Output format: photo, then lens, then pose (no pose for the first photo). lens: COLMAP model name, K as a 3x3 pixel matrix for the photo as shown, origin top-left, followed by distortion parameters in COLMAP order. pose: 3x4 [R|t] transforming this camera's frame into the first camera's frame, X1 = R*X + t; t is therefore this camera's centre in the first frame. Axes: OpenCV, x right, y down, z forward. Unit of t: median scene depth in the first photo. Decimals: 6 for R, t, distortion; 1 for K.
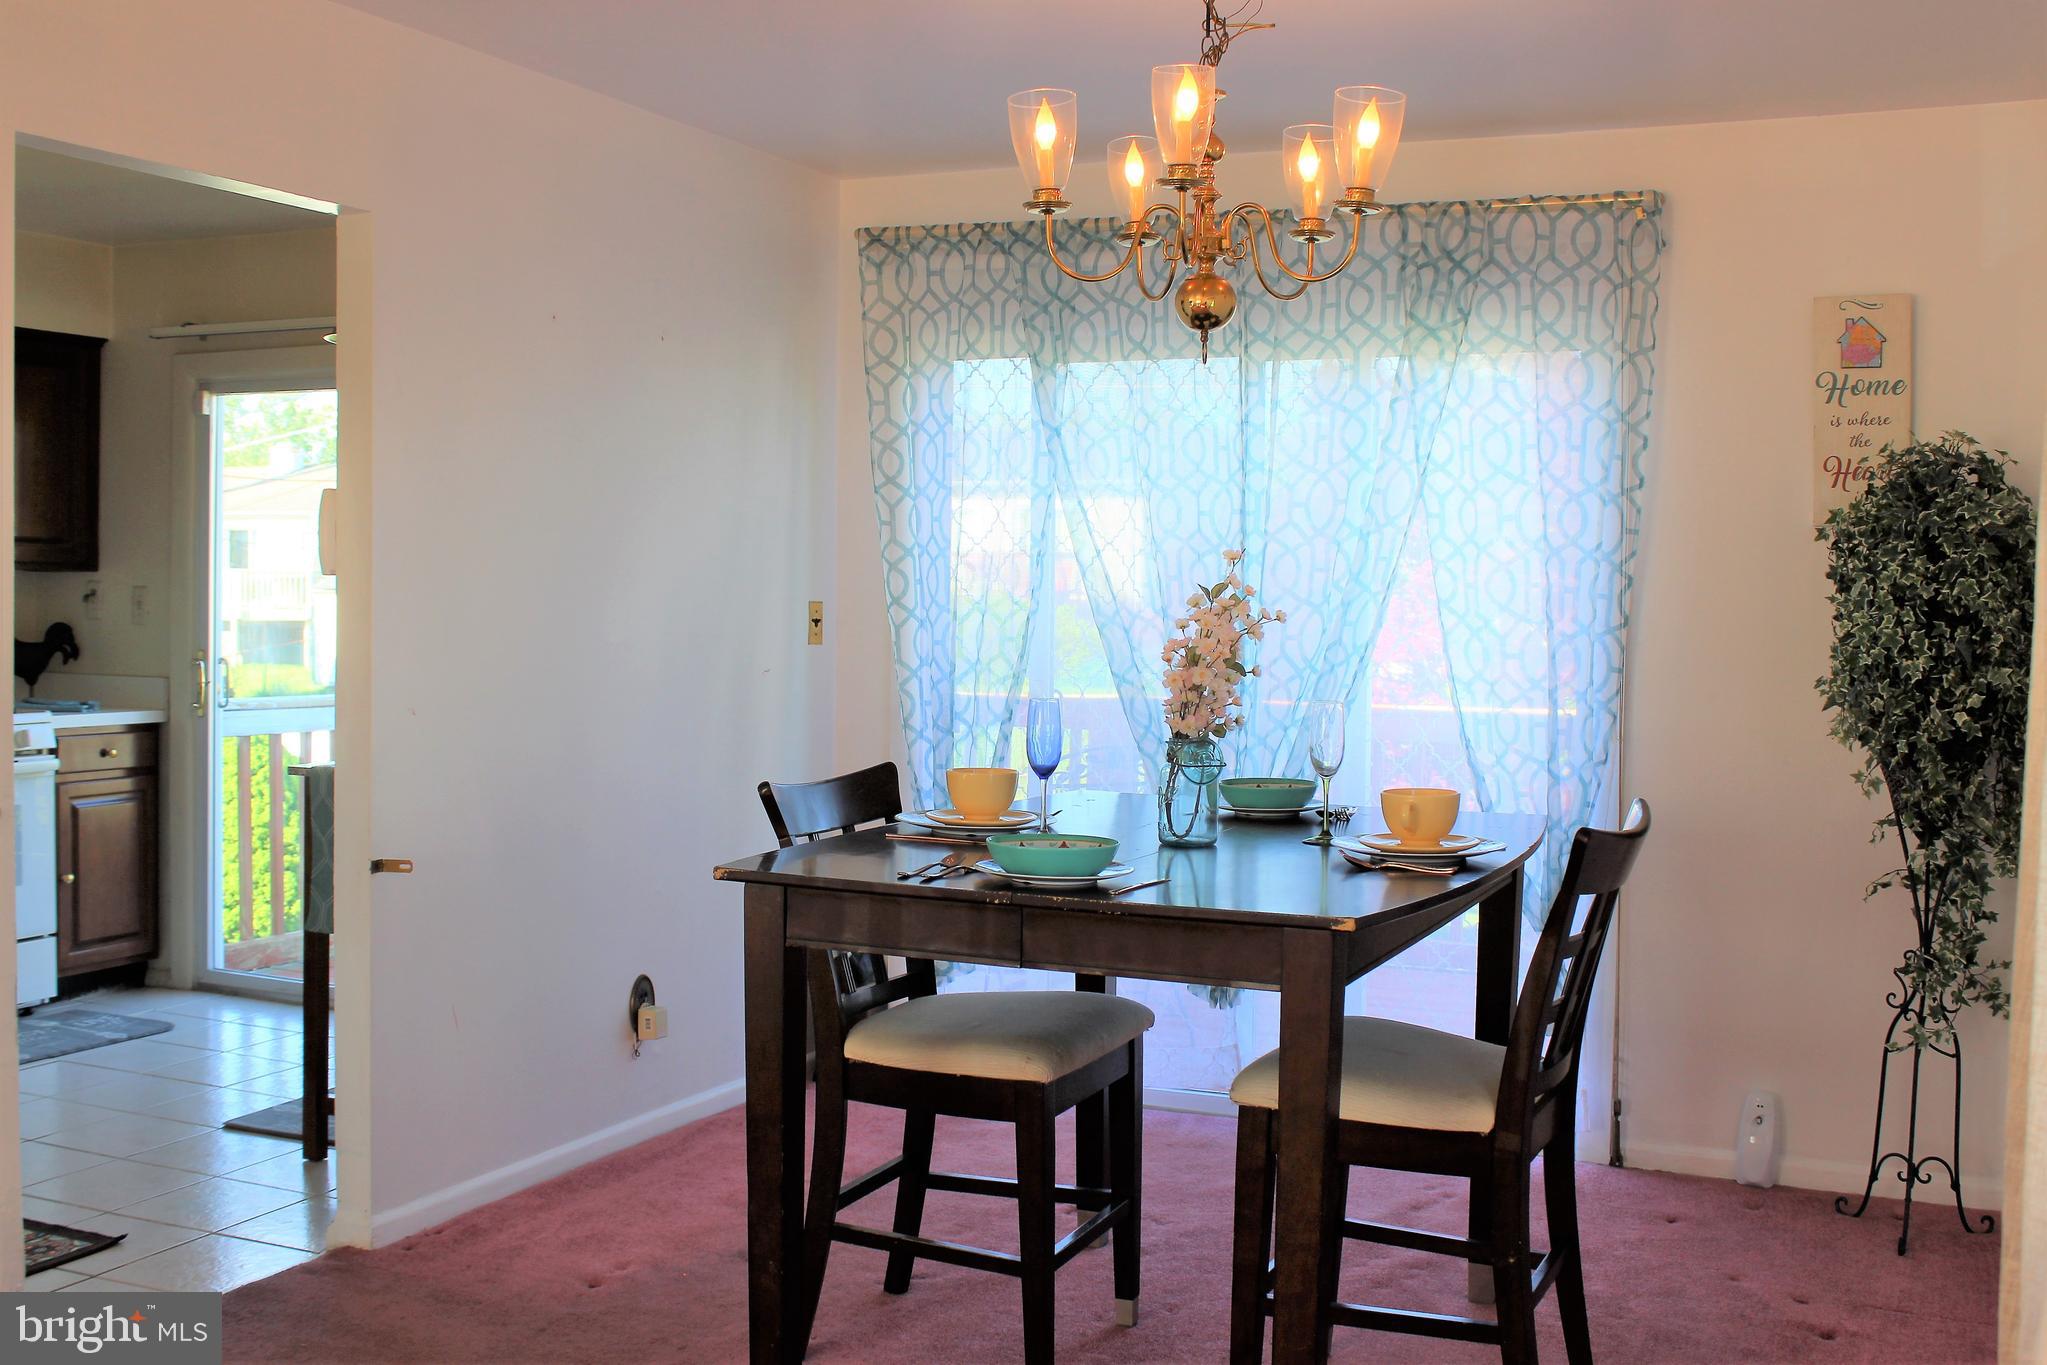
lens RADIAL K [[2088.2, 0, 1024.5], [0, 2088.2, 678.2], [0, 0, 1]] dist [-0.133811, 0.171788]
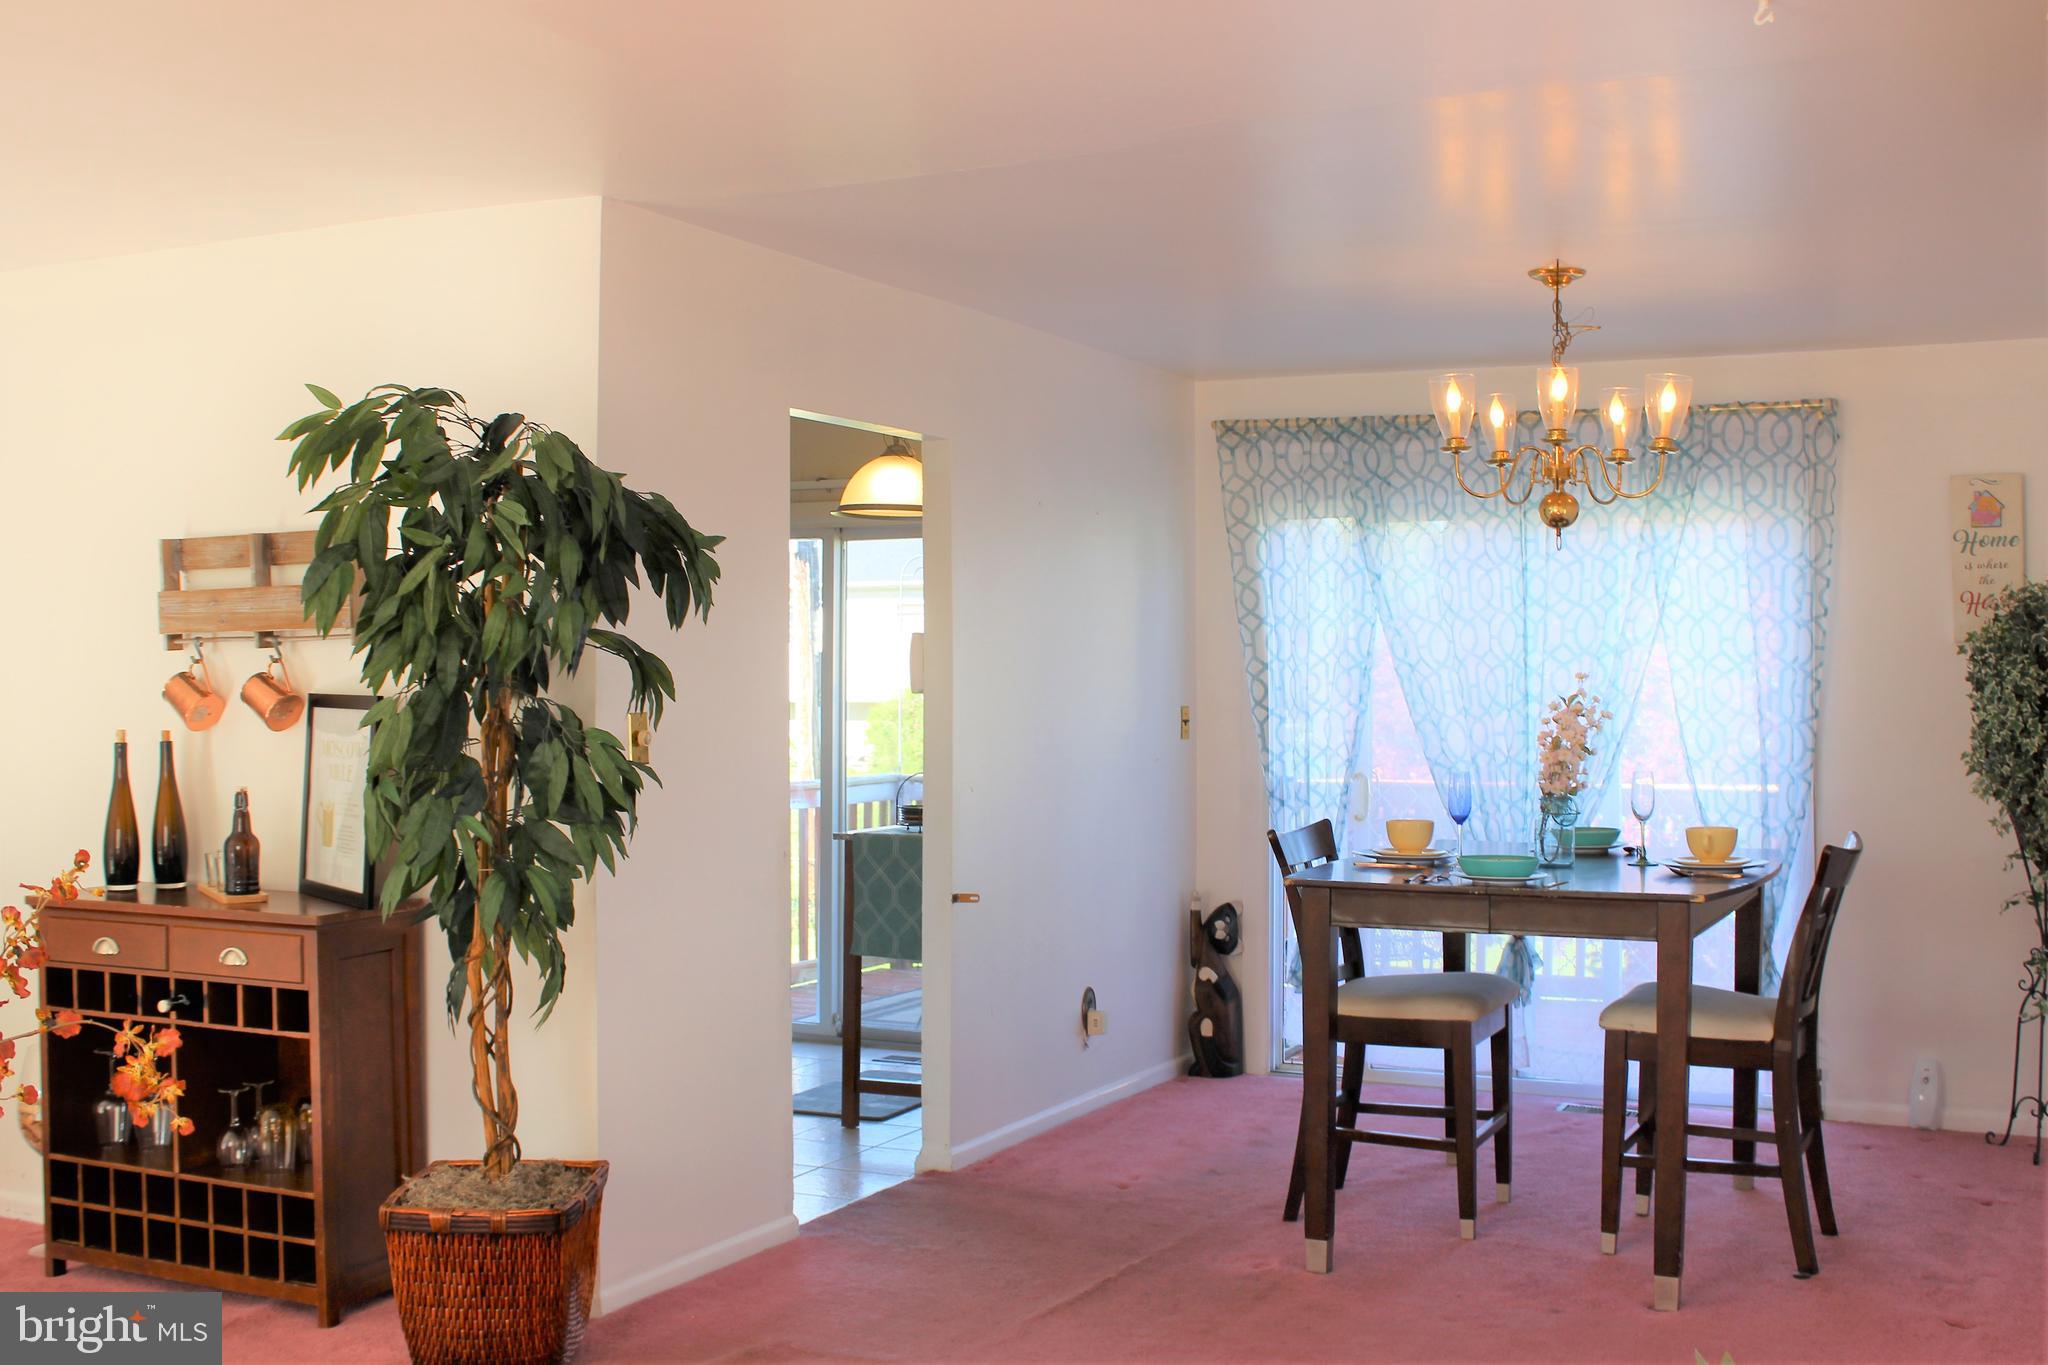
lens RADIAL K [[2178.1, 0, 1052.4], [0, 2178.1, 680.3], [0, 0, 1]] dist [-0.129308, 0.183621]
pose [[0.999754, -0.012410, -0.018403, -0.186123], [0.011604, 0.998994, -0.043321, 0.006008], [0.018922, 0.043097, 0.998892, -0.424985]]
